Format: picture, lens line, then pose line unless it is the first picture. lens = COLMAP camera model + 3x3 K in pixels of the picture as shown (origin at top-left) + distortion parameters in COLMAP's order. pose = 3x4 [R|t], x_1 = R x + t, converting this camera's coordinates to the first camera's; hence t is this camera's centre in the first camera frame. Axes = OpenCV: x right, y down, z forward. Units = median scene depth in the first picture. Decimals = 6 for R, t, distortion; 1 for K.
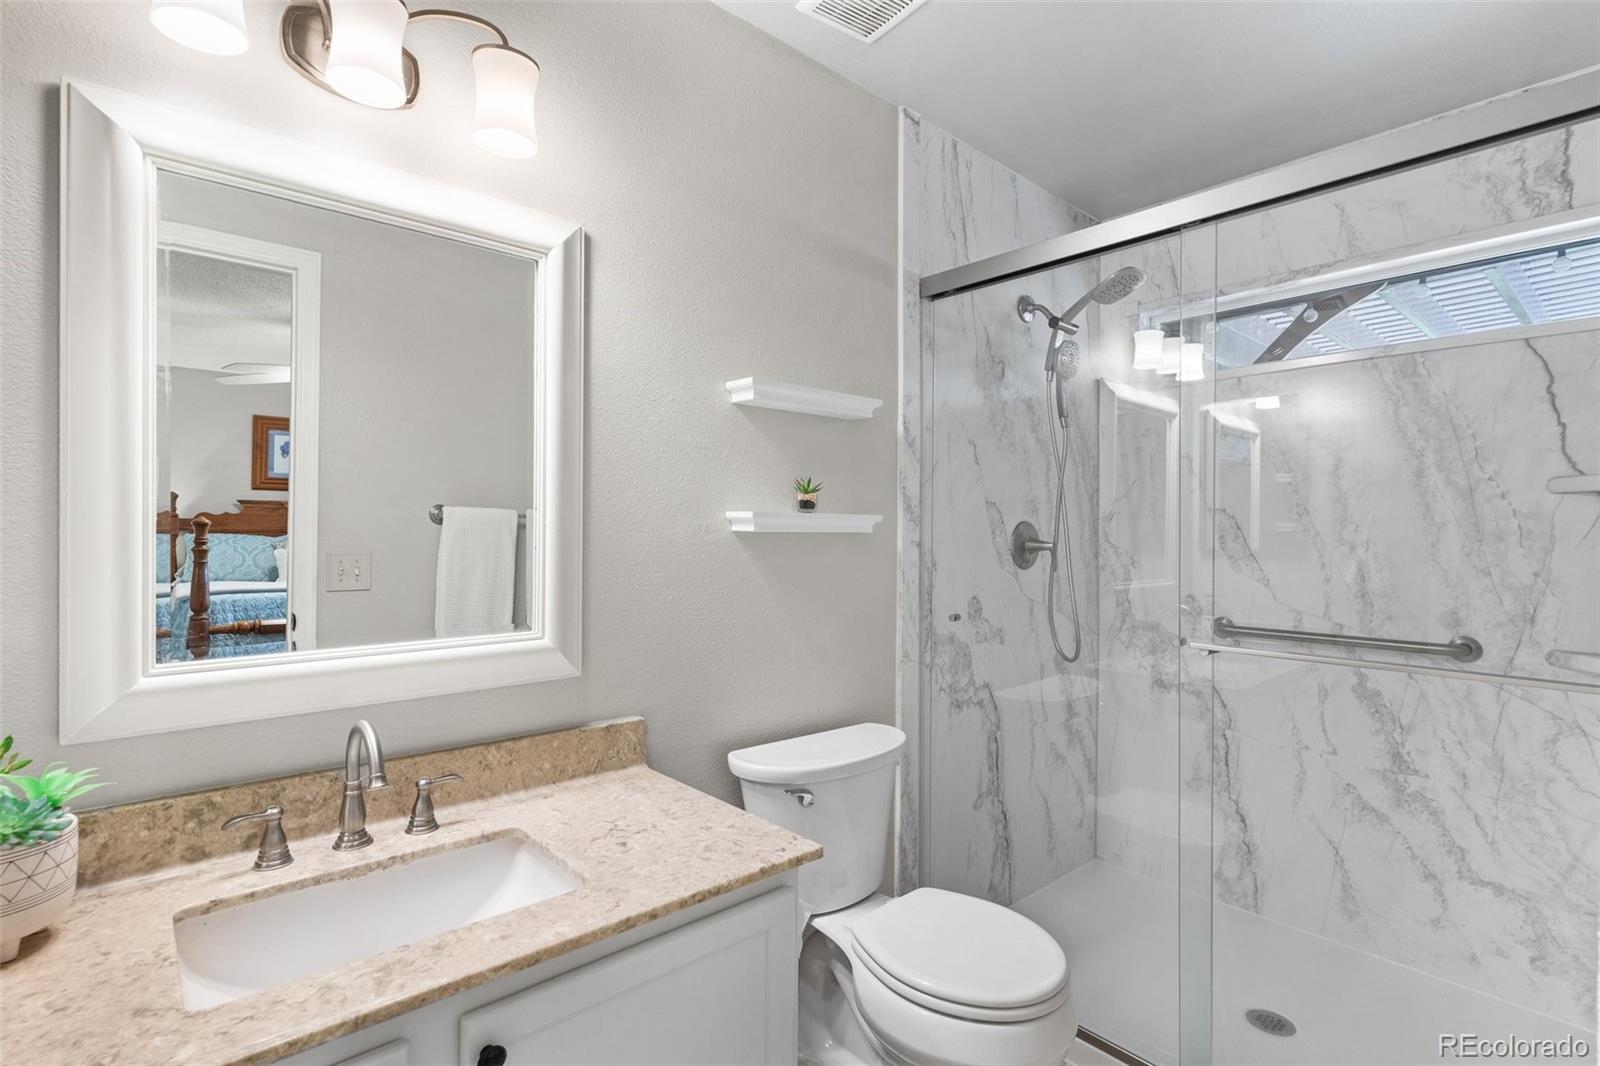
lens RADIAL K [[768.2, 0, 799.2], [0, 768.2, 530.3], [0, 0, 1]] dist [0.005113, -0.001394]
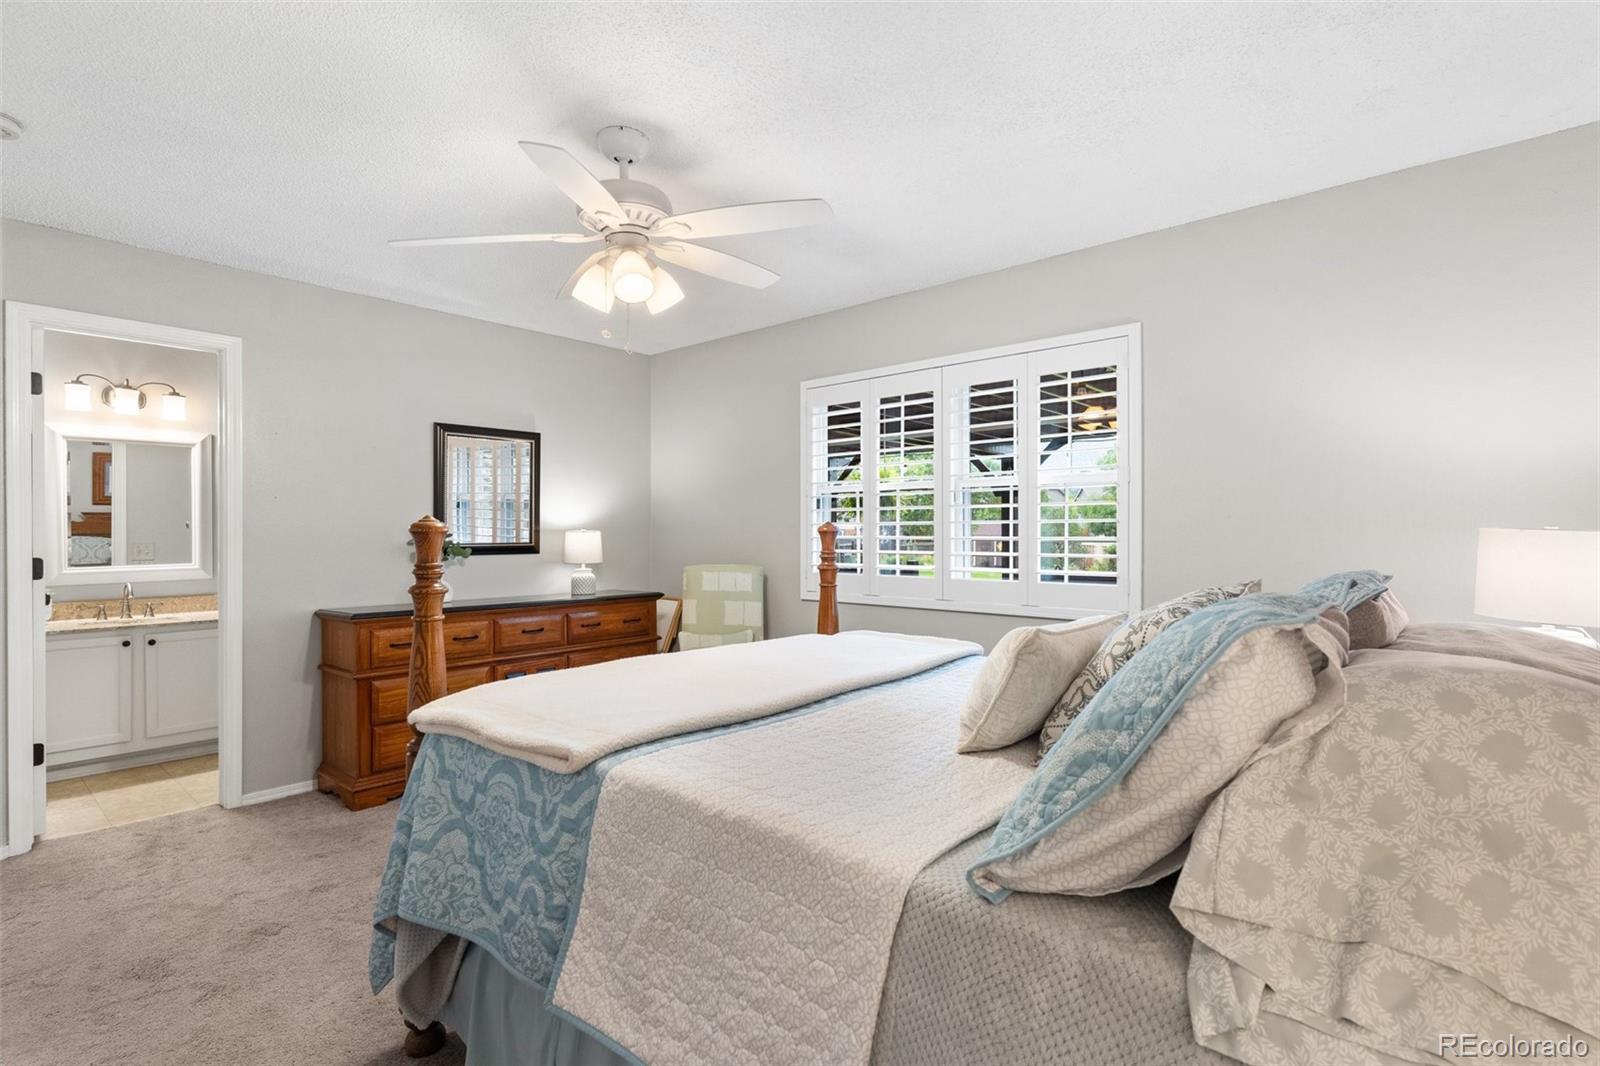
lens RADIAL K [[768.2, 0, 792.2], [0, 768.2, 532.2], [0, 0, 1]] dist [0.005113, -0.001394]
pose [[0.992748, -0.009868, 0.119810, 1.749370], [0.009353, 0.999944, 0.004868, 0.009500], [-0.119851, -0.003712, 0.992785, -2.478446]]
